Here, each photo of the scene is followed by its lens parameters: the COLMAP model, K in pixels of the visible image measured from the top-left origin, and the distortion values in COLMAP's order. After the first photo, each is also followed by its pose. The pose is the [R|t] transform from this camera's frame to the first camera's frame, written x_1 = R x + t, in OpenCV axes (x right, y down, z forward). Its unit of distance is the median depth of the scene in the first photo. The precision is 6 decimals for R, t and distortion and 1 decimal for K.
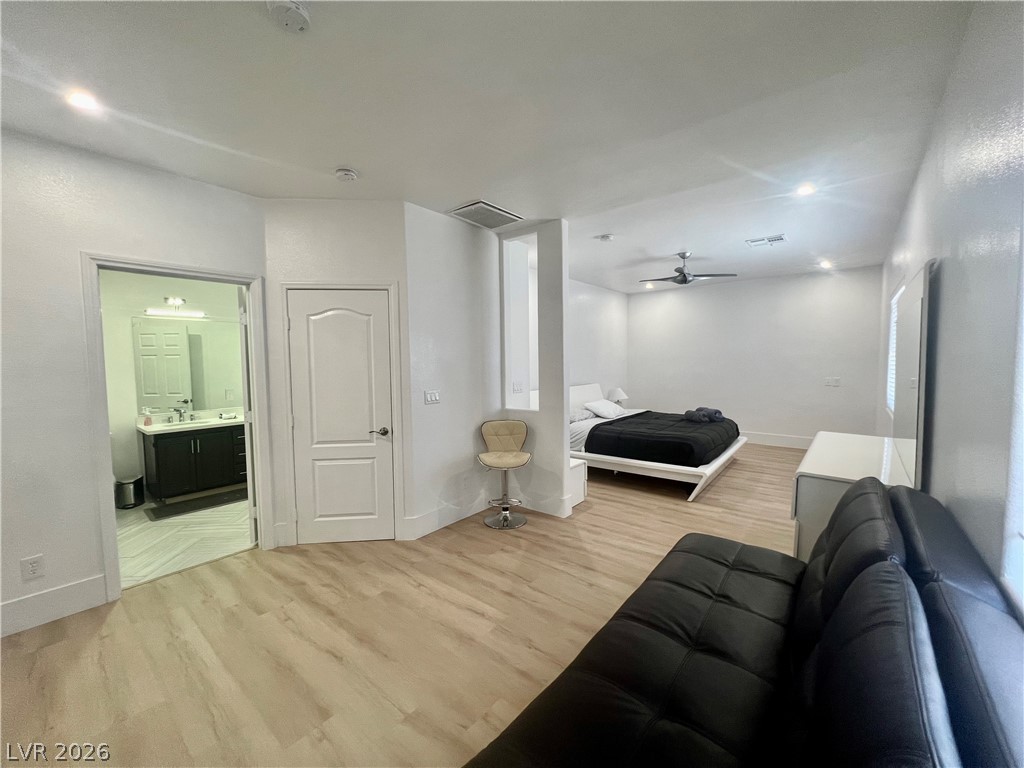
lens RADIAL K [[409.2, 0, 511.5], [0, 409.2, 384.4], [0, 0, 1]] dist [-0.003059, 0.001060]
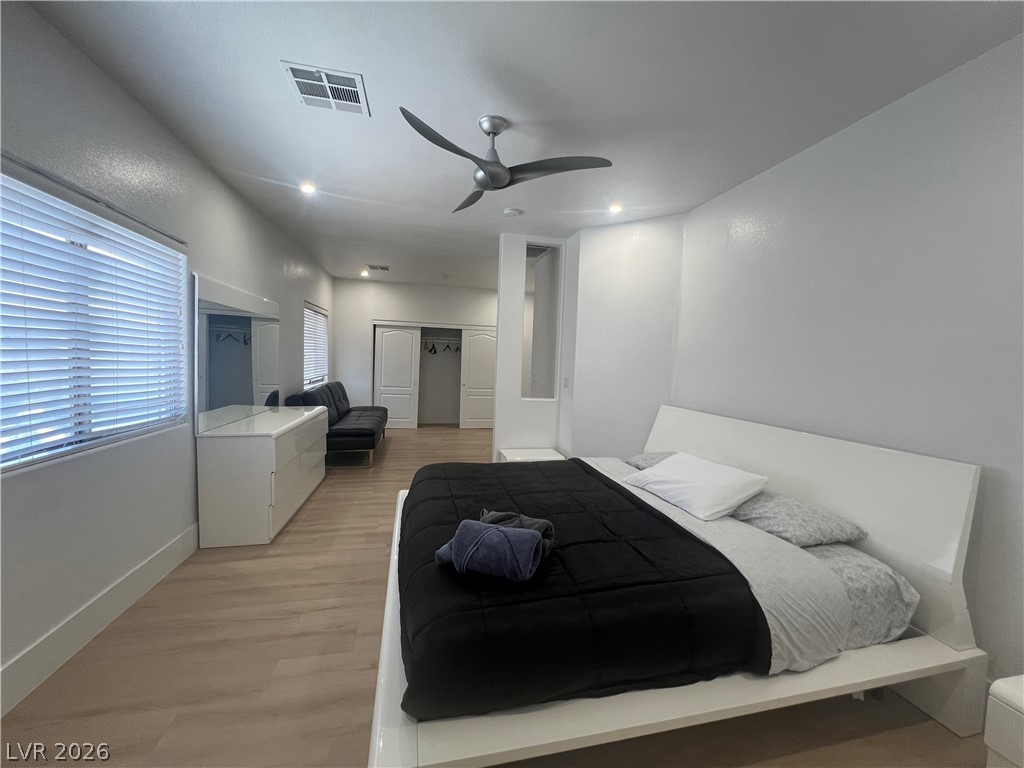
lens RADIAL K [[409.2, 0, 509.8], [0, 409.2, 382.8], [0, 0, 1]] dist [-0.003059, 0.001060]
pose [[-0.610891, 0.037487, -0.790827, 0.982088], [-0.069905, 0.992423, 0.101043, -0.094458], [0.788623, 0.117009, -0.603642, 1.650393]]
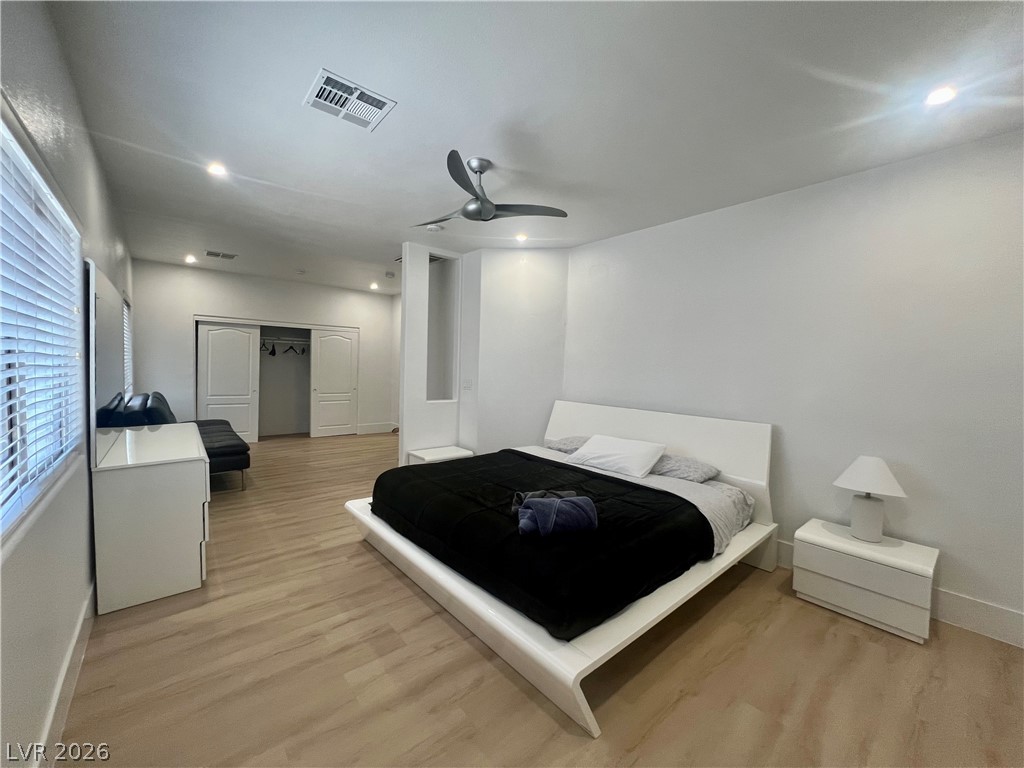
lens RADIAL K [[409.2, 0, 510.6], [0, 409.2, 383.6], [0, 0, 1]] dist [-0.003059, 0.001060]
pose [[-0.174638, 0.054513, -0.983123, 1.190767], [-0.079137, 0.994459, 0.069199, -0.091507], [0.981447, 0.089886, -0.169356, 1.435860]]
